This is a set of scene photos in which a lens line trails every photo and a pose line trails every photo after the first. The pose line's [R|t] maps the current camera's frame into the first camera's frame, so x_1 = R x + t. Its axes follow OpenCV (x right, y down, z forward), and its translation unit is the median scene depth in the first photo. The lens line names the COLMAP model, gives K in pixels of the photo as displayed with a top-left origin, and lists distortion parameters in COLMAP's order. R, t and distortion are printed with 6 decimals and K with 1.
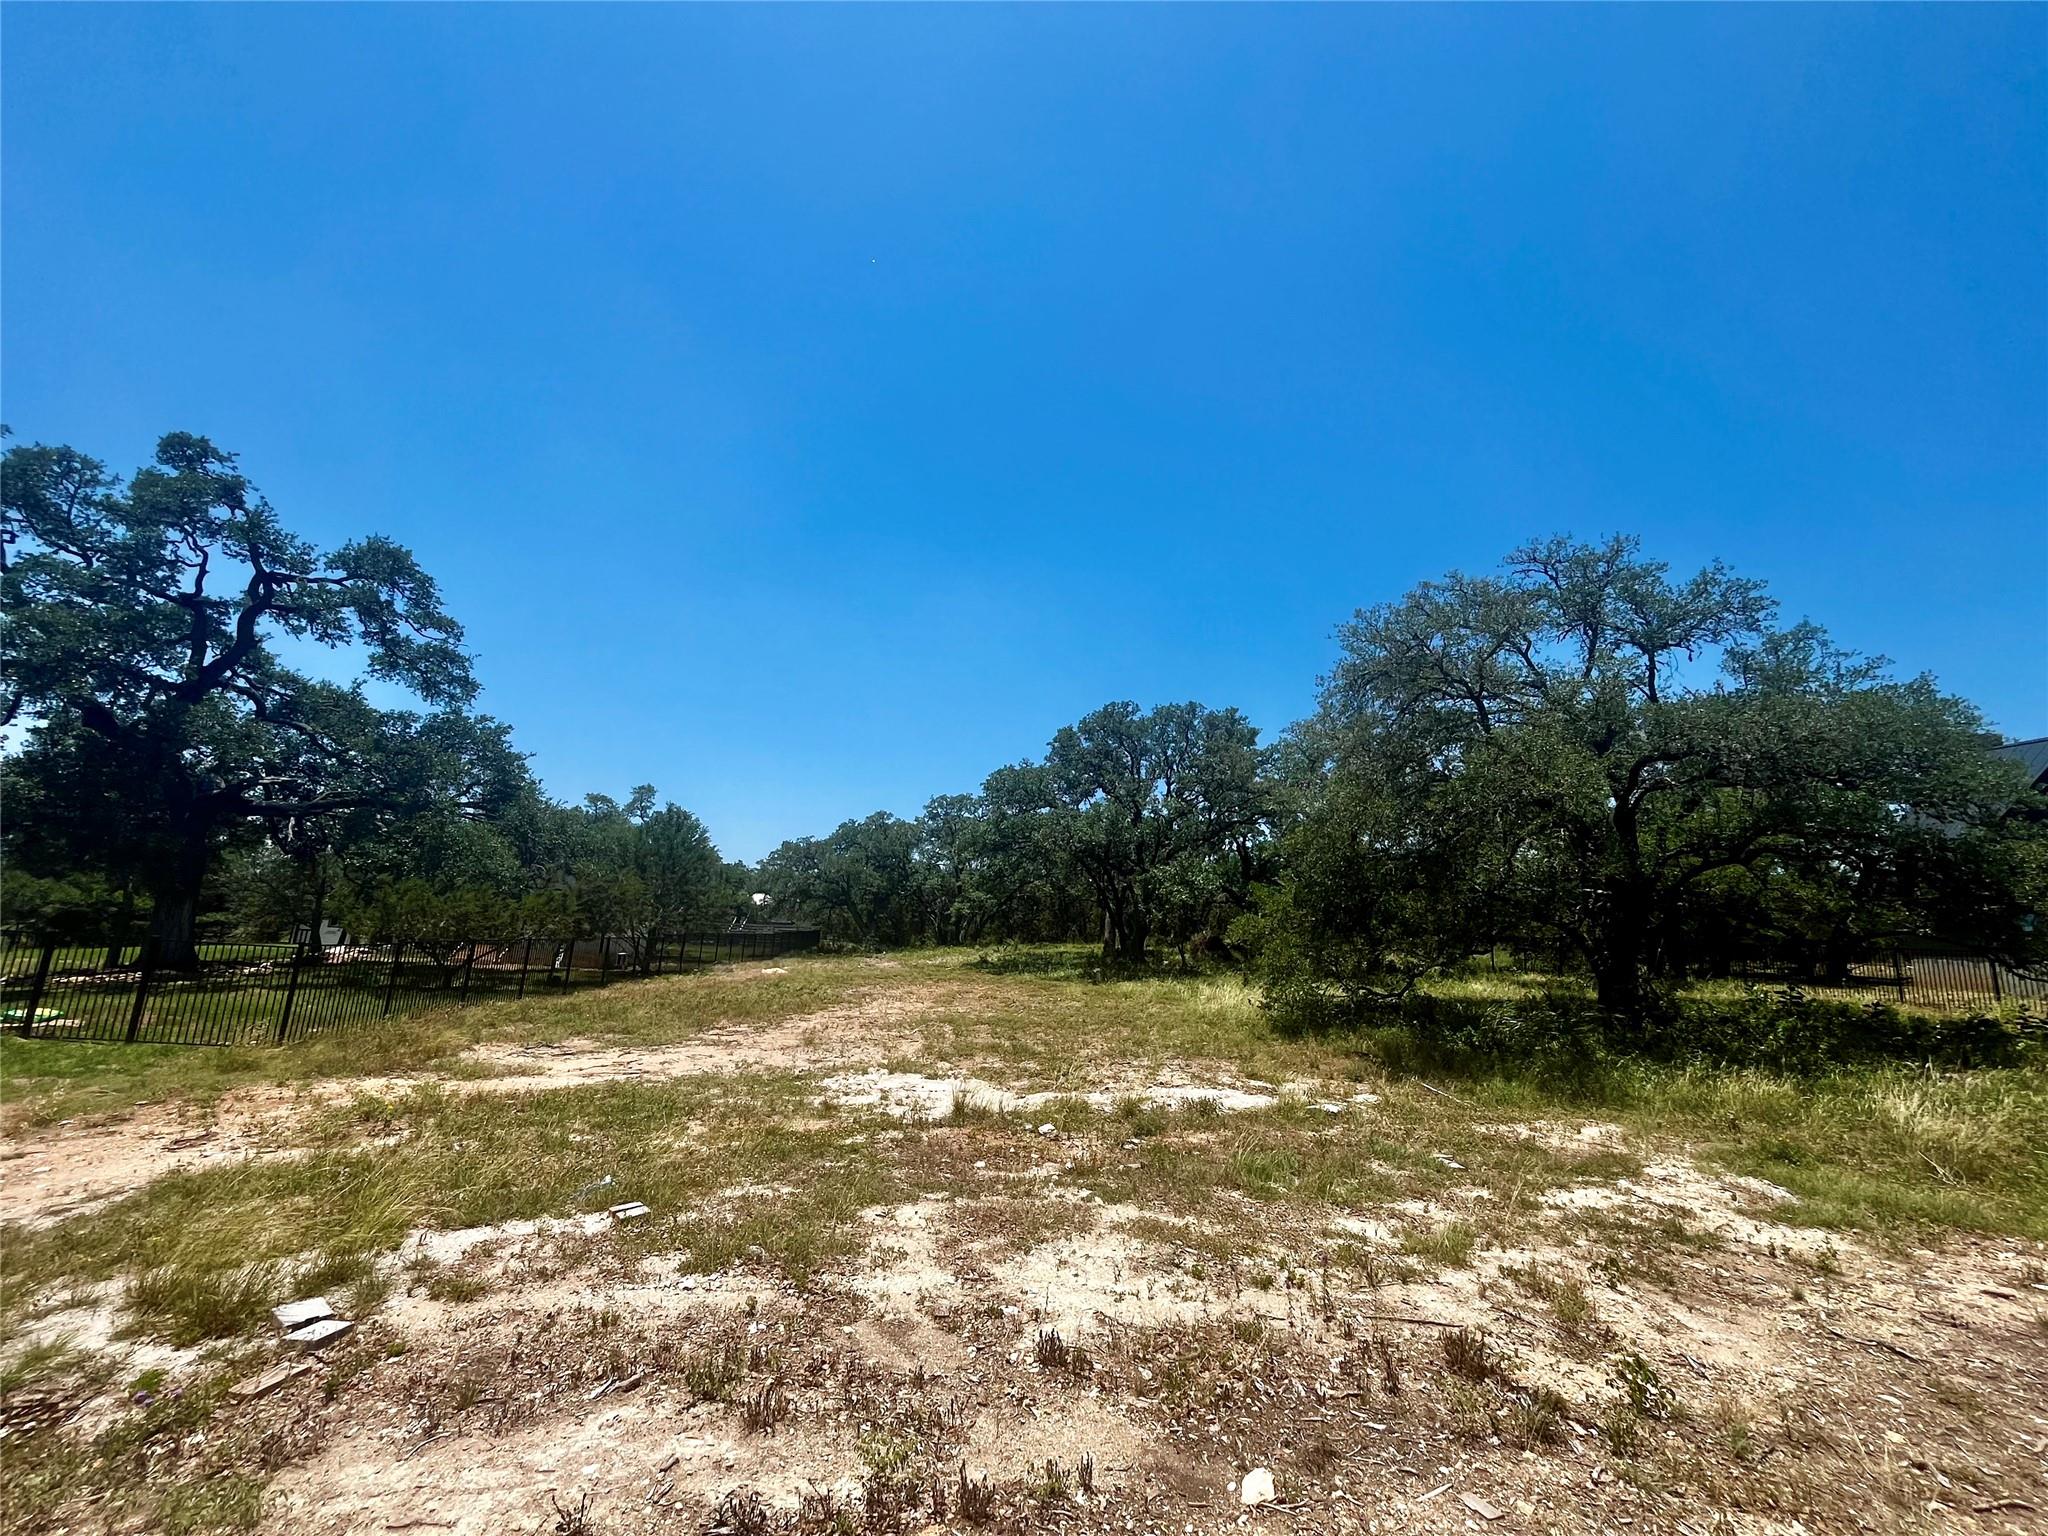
lens RADIAL K [[808.1, 0, 1024.0], [0, 808.1, 768.0], [0, 0, 1]] dist [-0.000511, -0.000101]
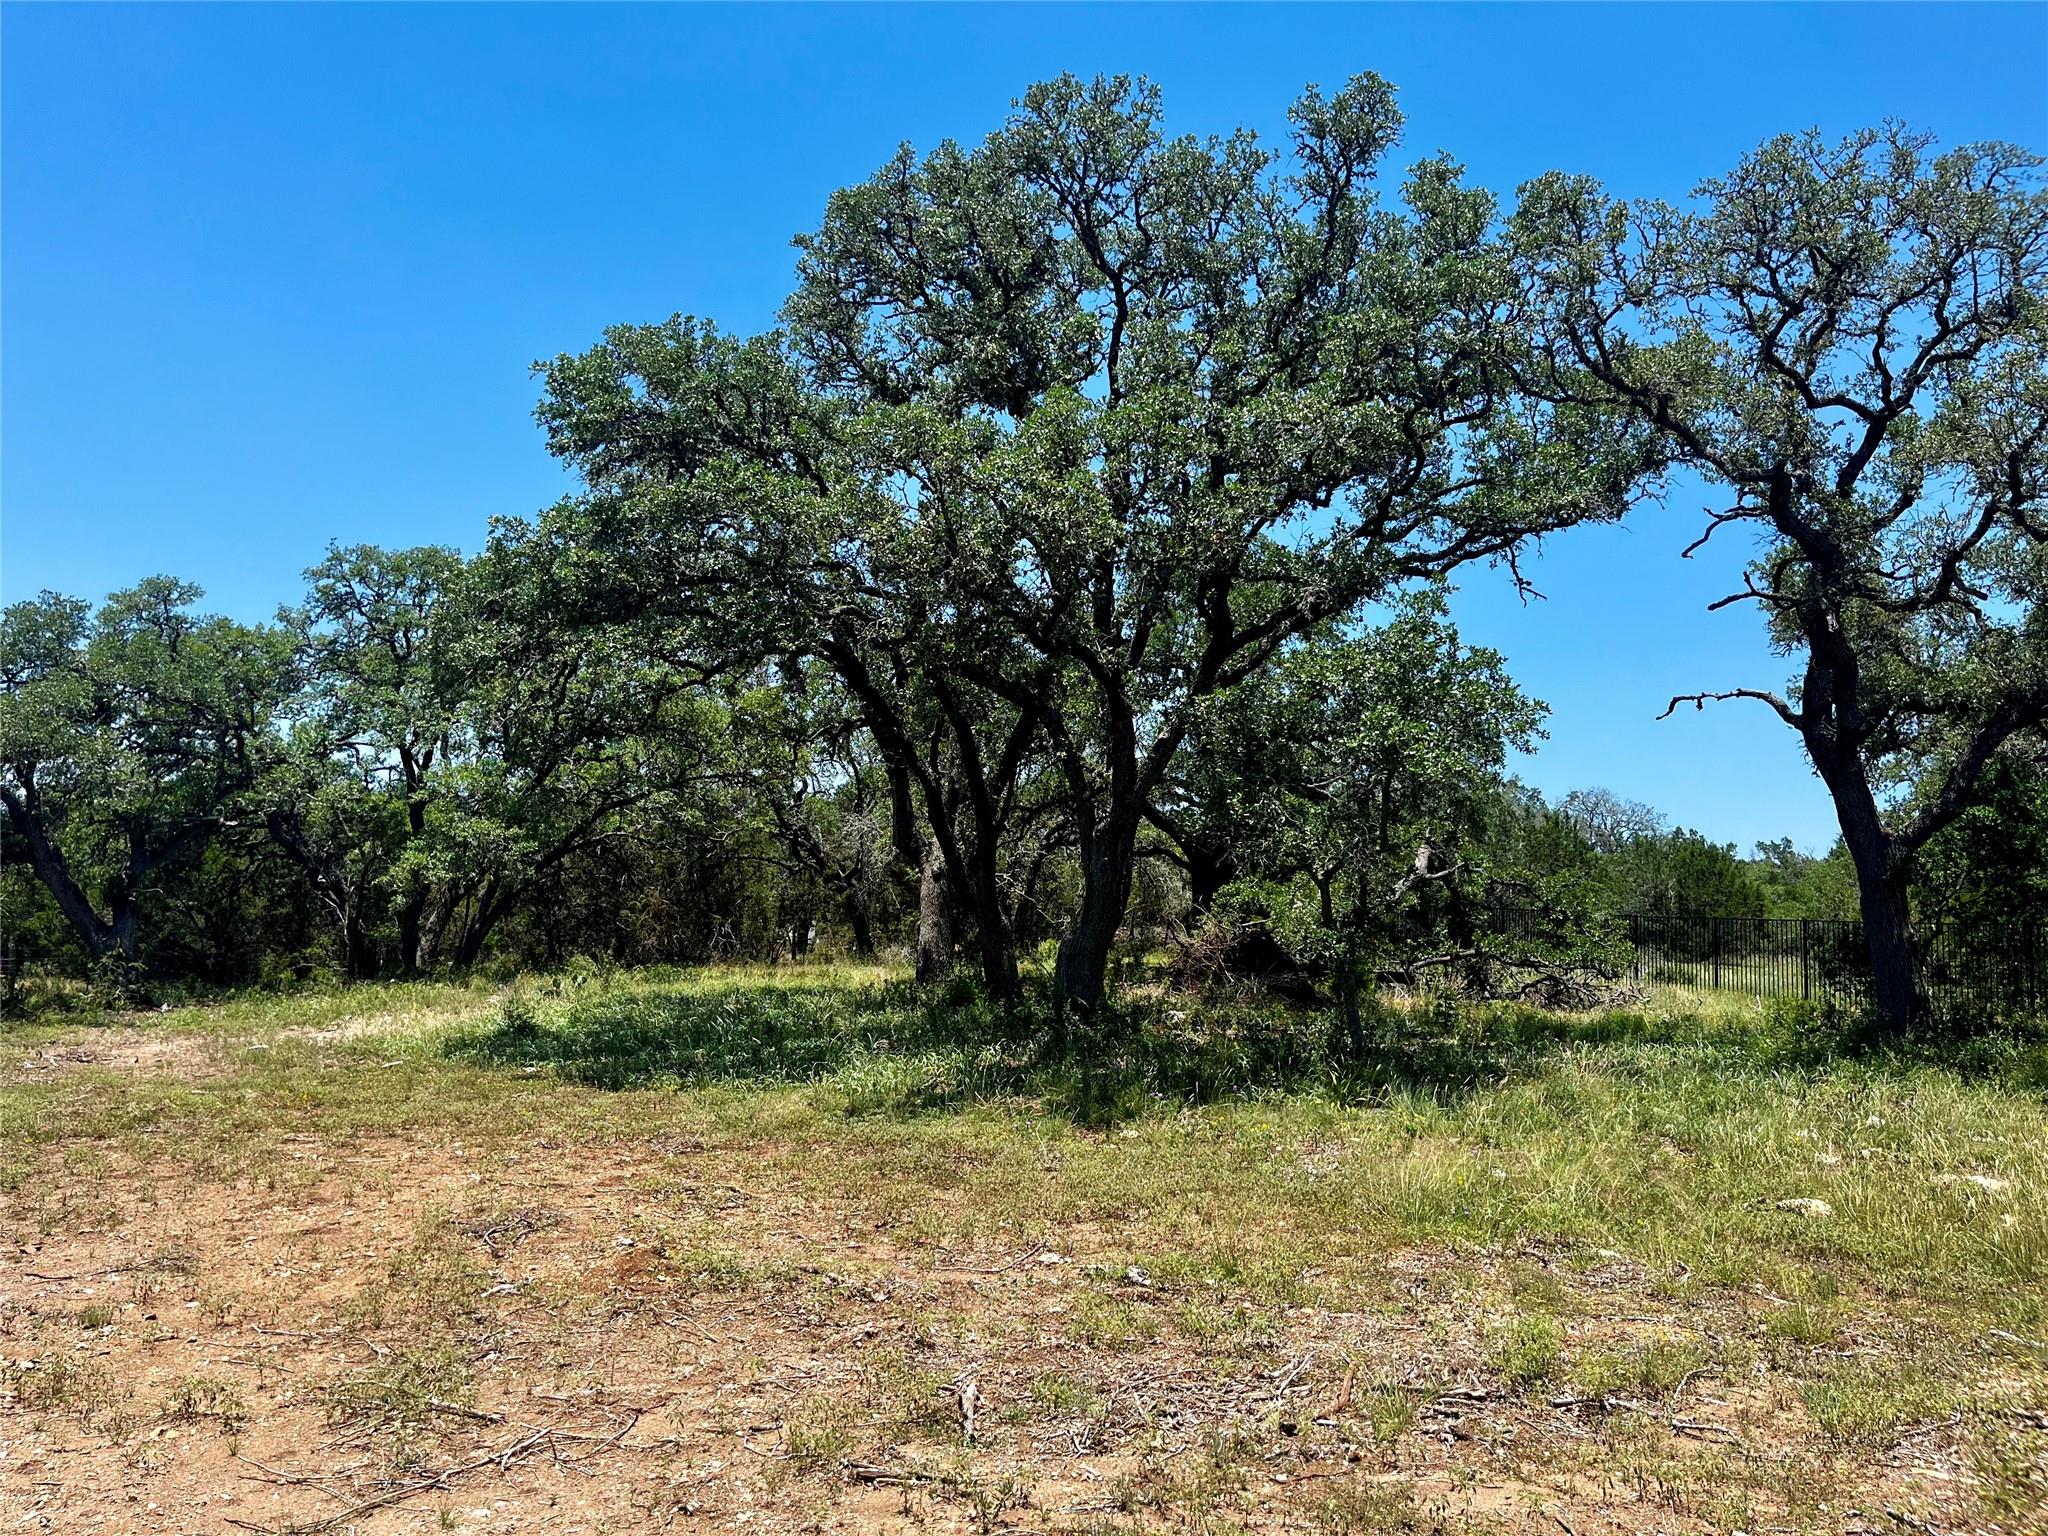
lens RADIAL K [[1521.4, 0, 1024.0], [0, 1521.4, 768.0], [0, 0, 1]] dist [0.029037, -0.004524]
pose [[0.950998, 0.016439, 0.308758, -0.053991], [-0.042582, 0.996034, 0.078123, 0.101132], [-0.306249, -0.087442, 0.947927, 0.462713]]
